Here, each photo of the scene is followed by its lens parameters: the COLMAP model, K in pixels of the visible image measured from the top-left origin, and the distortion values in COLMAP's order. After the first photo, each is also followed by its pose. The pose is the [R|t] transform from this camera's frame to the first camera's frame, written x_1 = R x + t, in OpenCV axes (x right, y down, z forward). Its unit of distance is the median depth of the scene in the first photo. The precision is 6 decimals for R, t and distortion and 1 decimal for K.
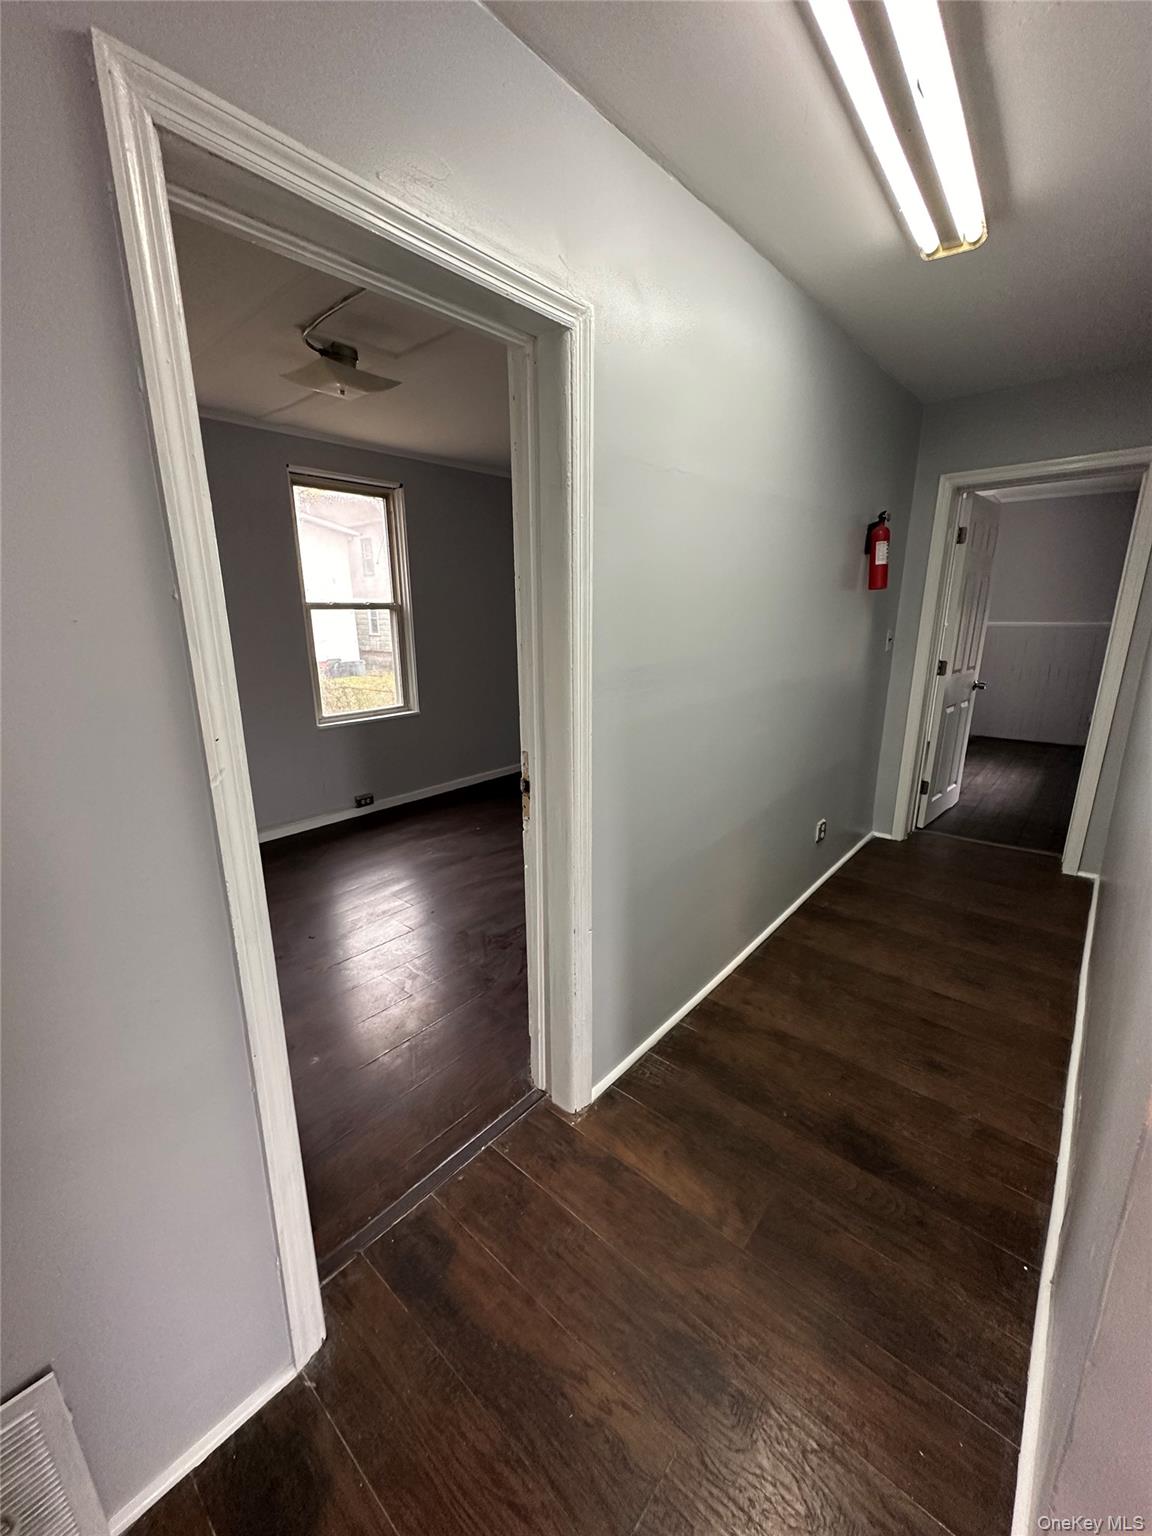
lens RADIAL K [[608.3, 0, 576.0], [0, 608.3, 768.0], [0, 0, 1]] dist [-0.000649, 0.000087]
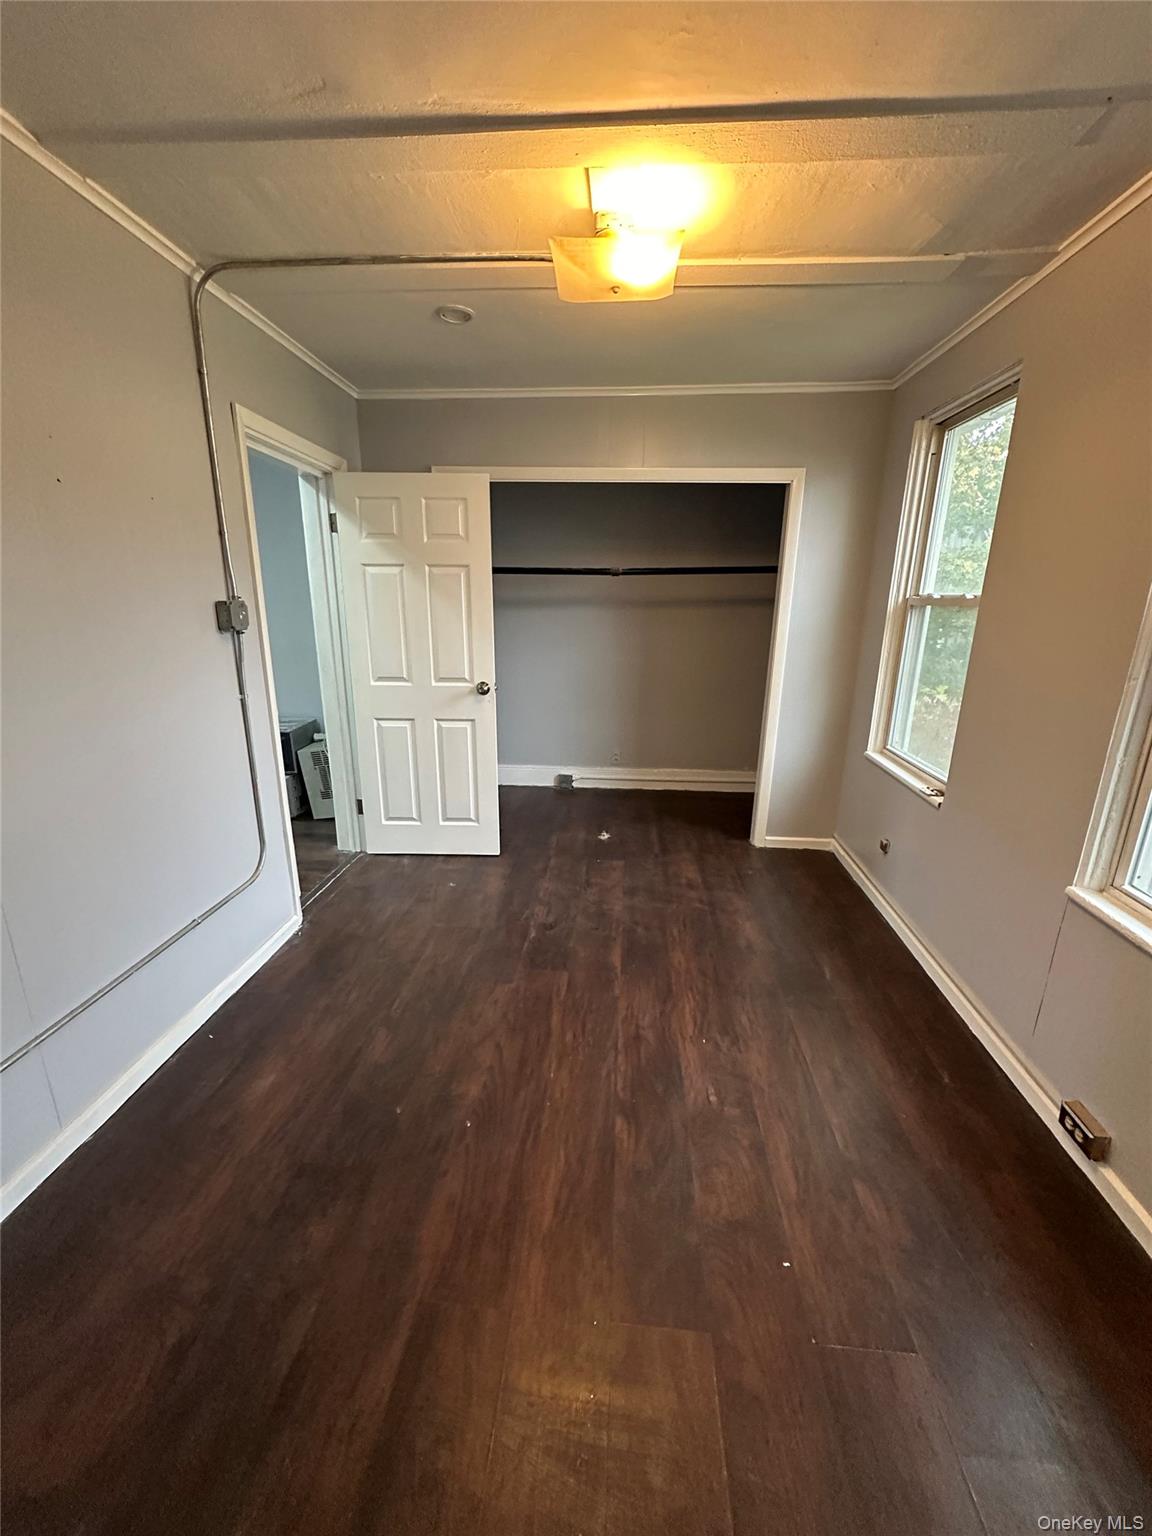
lens RADIAL K [[608.3, 0, 576.0], [0, 608.3, 768.0], [0, 0, 1]] dist [-0.000649, 0.000087]
pose [[-0.805283, 0.158054, -0.571435, 0.076585], [-0.157231, 0.872372, 0.462866, -0.261804], [0.571662, 0.462585, -0.677656, 0.982743]]
